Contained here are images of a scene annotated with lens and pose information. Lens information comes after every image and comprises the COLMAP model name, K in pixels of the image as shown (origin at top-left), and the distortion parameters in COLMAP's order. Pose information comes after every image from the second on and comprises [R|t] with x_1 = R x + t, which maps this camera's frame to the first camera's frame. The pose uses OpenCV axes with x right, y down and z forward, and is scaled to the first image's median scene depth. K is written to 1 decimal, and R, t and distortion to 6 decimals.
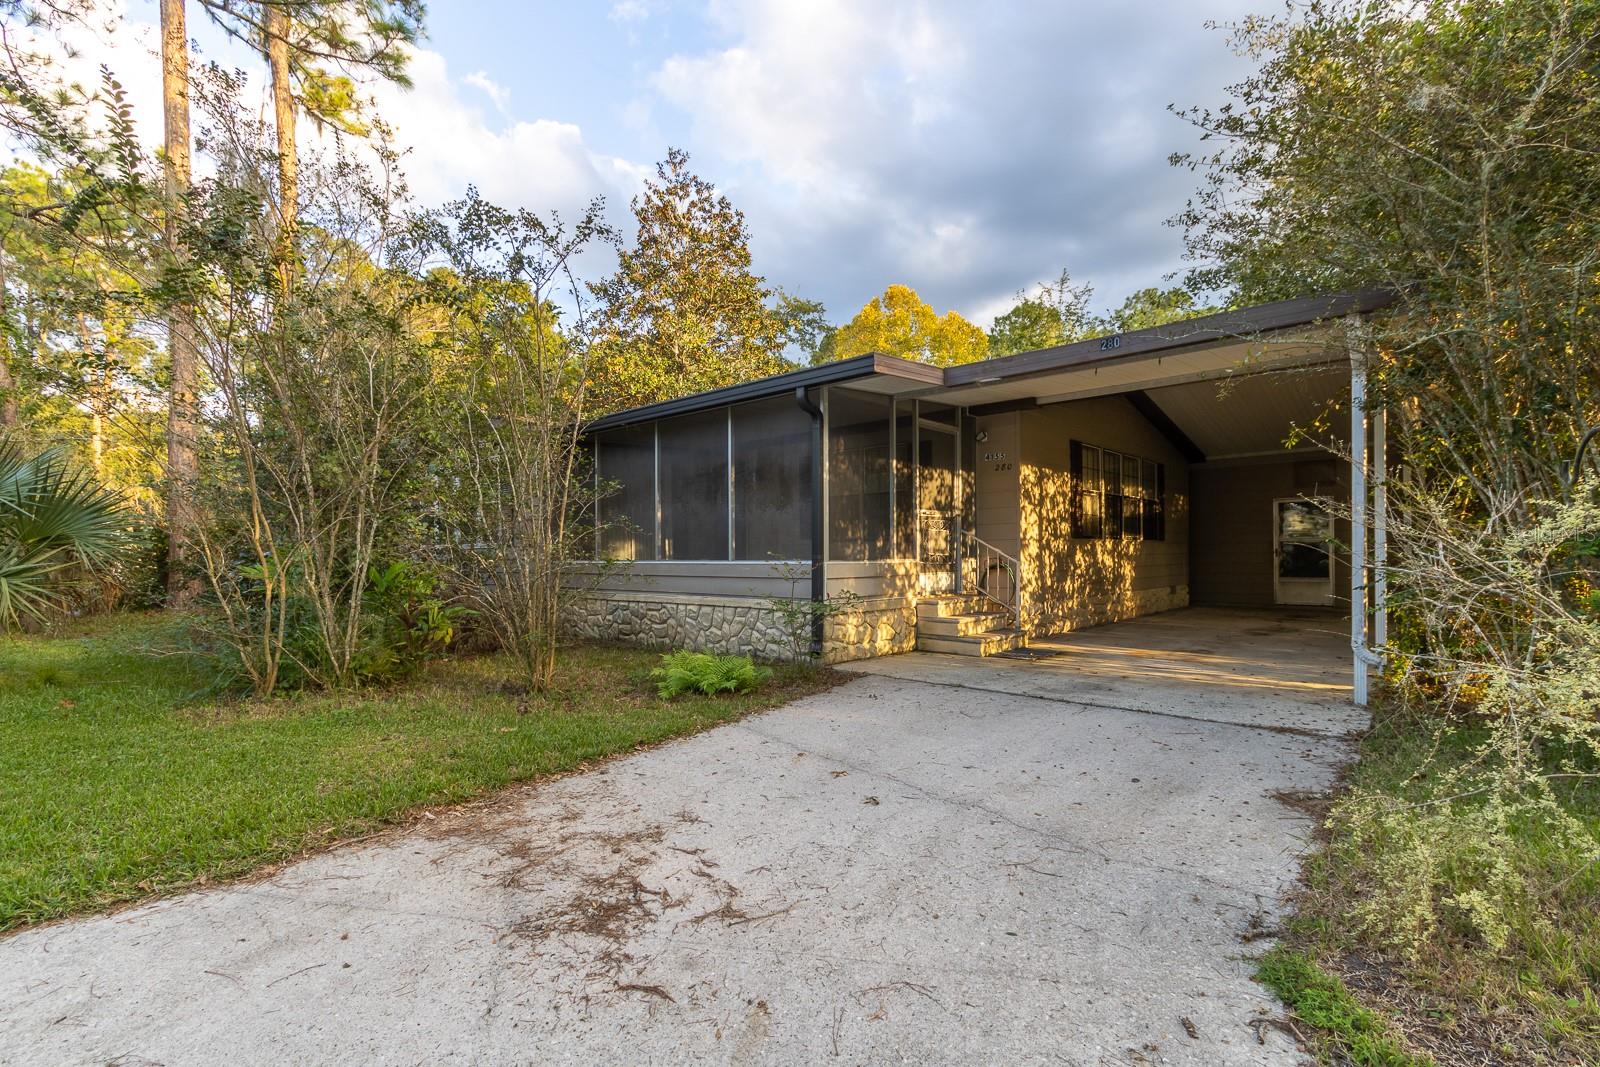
lens RADIAL K [[739.4, 0, 794.8], [0, 739.4, 554.1], [0, 0, 1]] dist [0.000056, -0.001077]
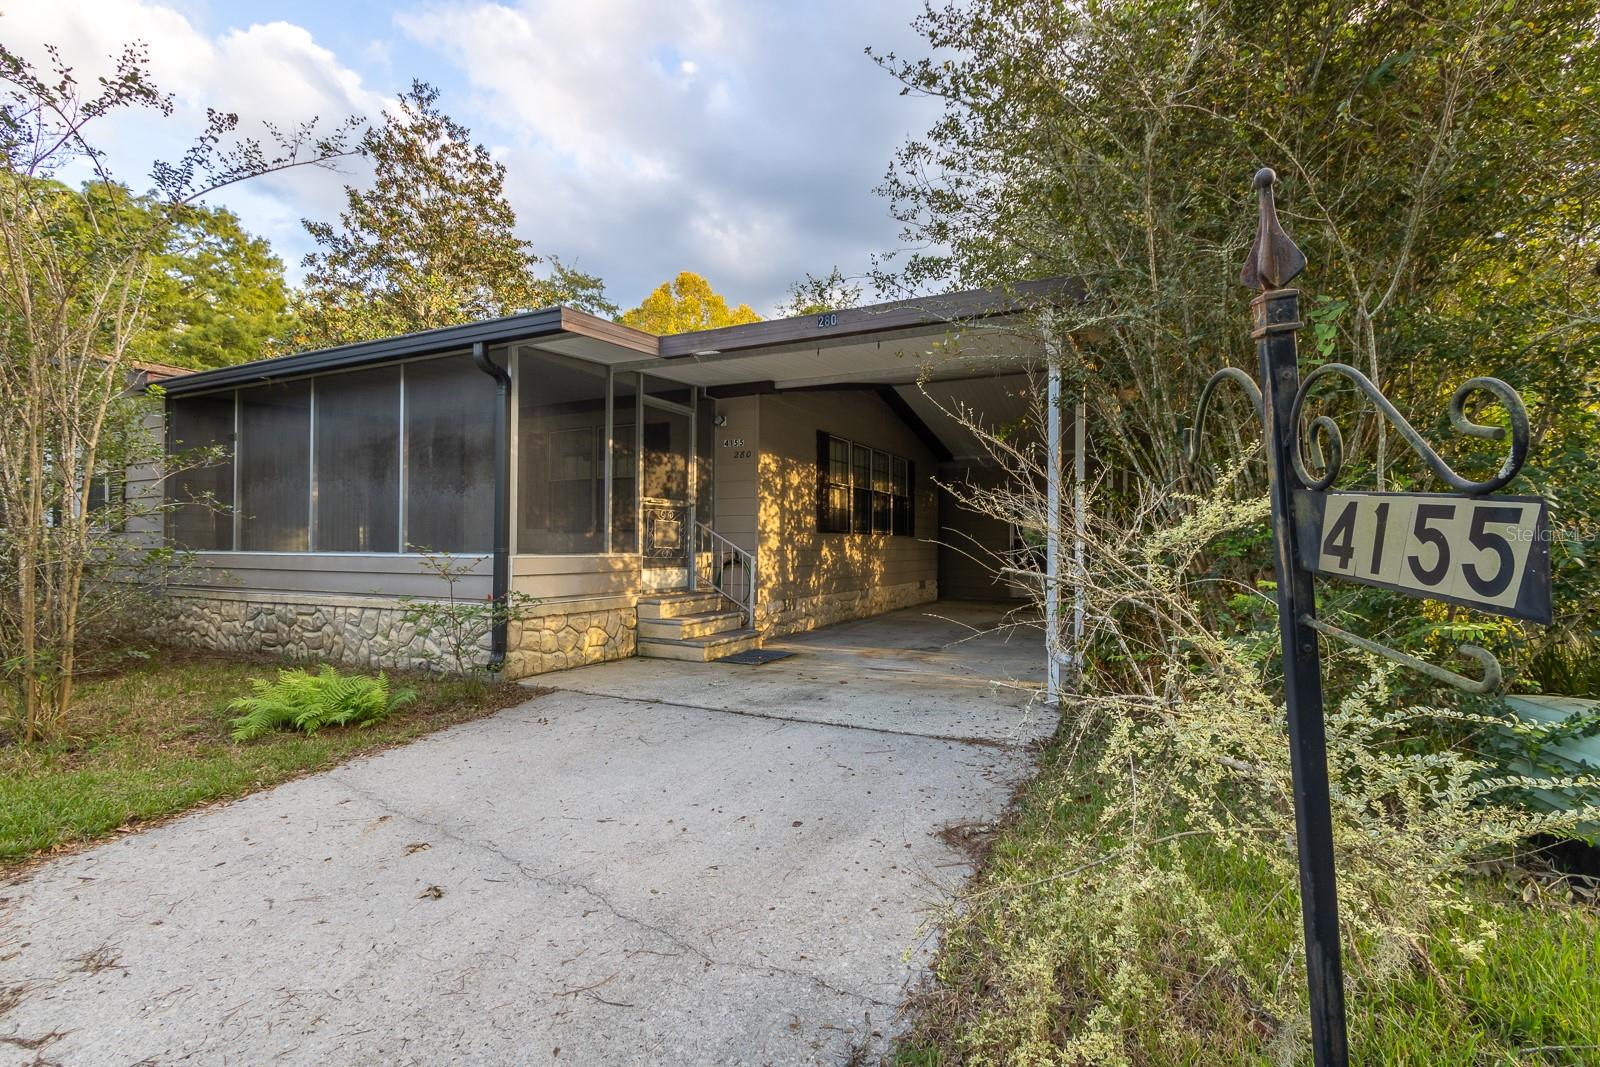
lens RADIAL K [[739.4, 0, 806.6], [0, 739.4, 543.7], [0, 0, 1]] dist [0.000056, -0.001077]
pose [[0.959854, 0.010887, 0.280289, 0.107236], [-0.010069, 0.999940, -0.004360, -0.002193], [-0.280319, 0.001362, 0.959906, 0.091278]]
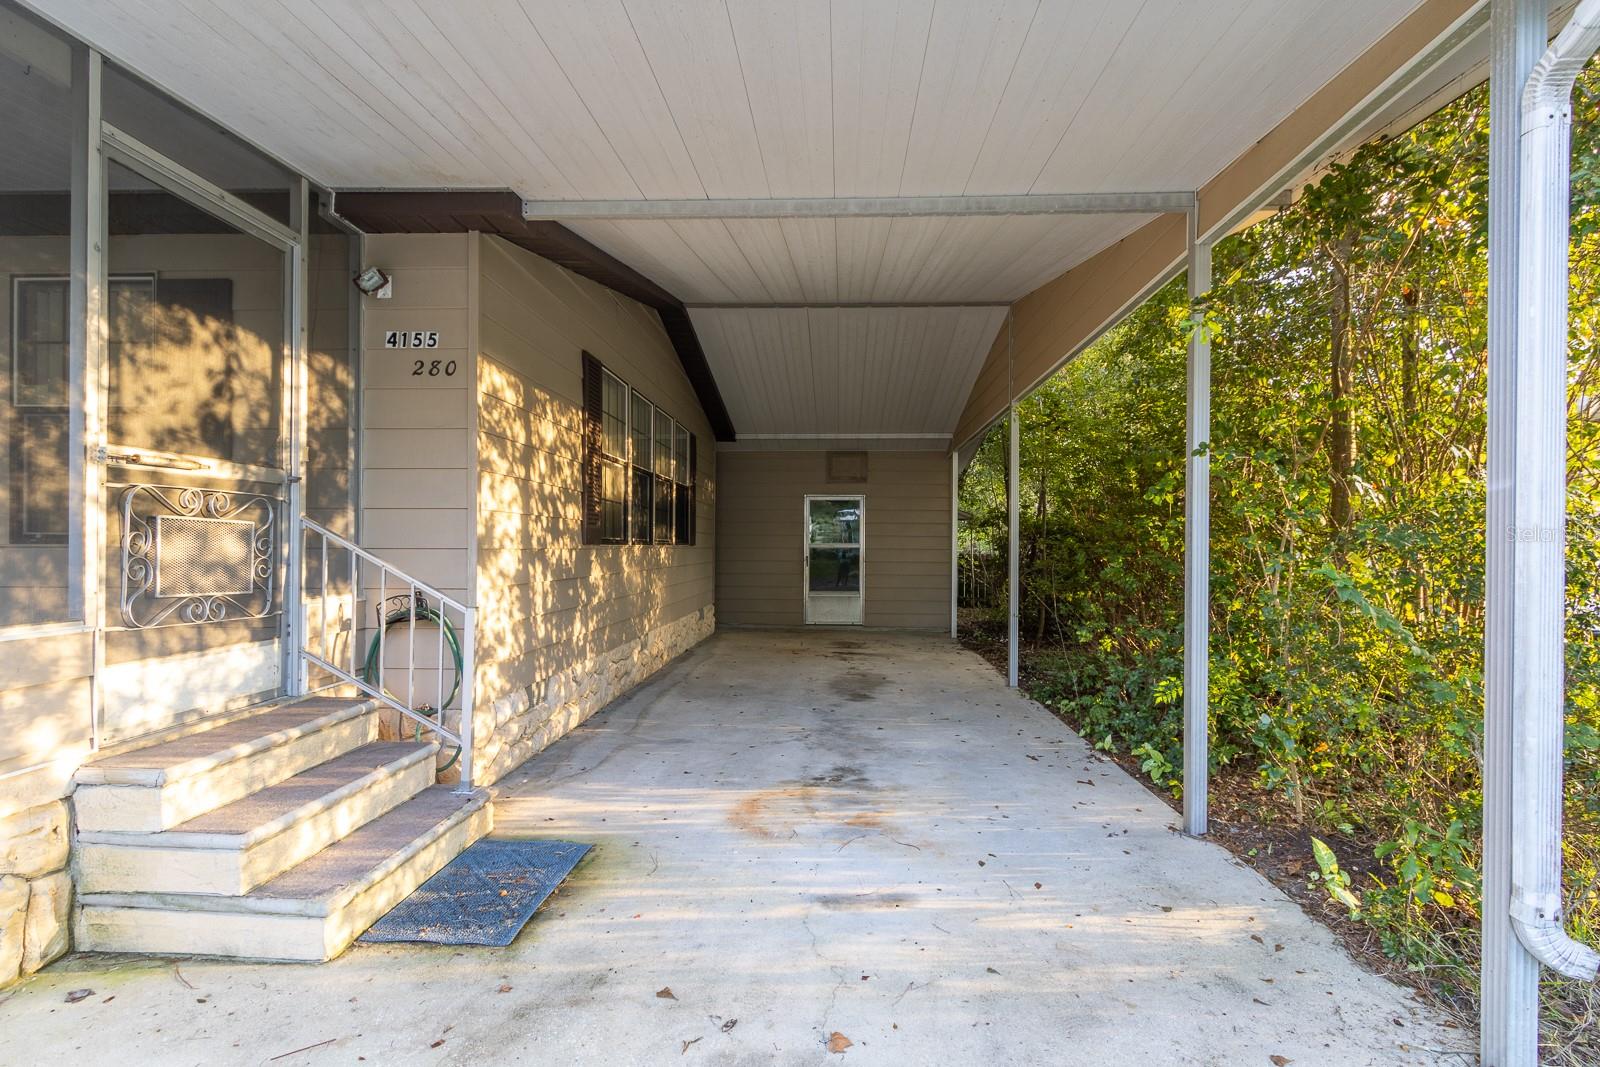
lens RADIAL K [[739.4, 0, 799.6], [0, 739.4, 545.6], [0, 0, 1]] dist [0.000056, -0.001077]
pose [[0.768365, 0.011771, 0.639904, 0.189744], [-0.006953, 0.999925, -0.010044, -0.013919], [-0.639975, 0.003268, 0.768389, 0.601692]]
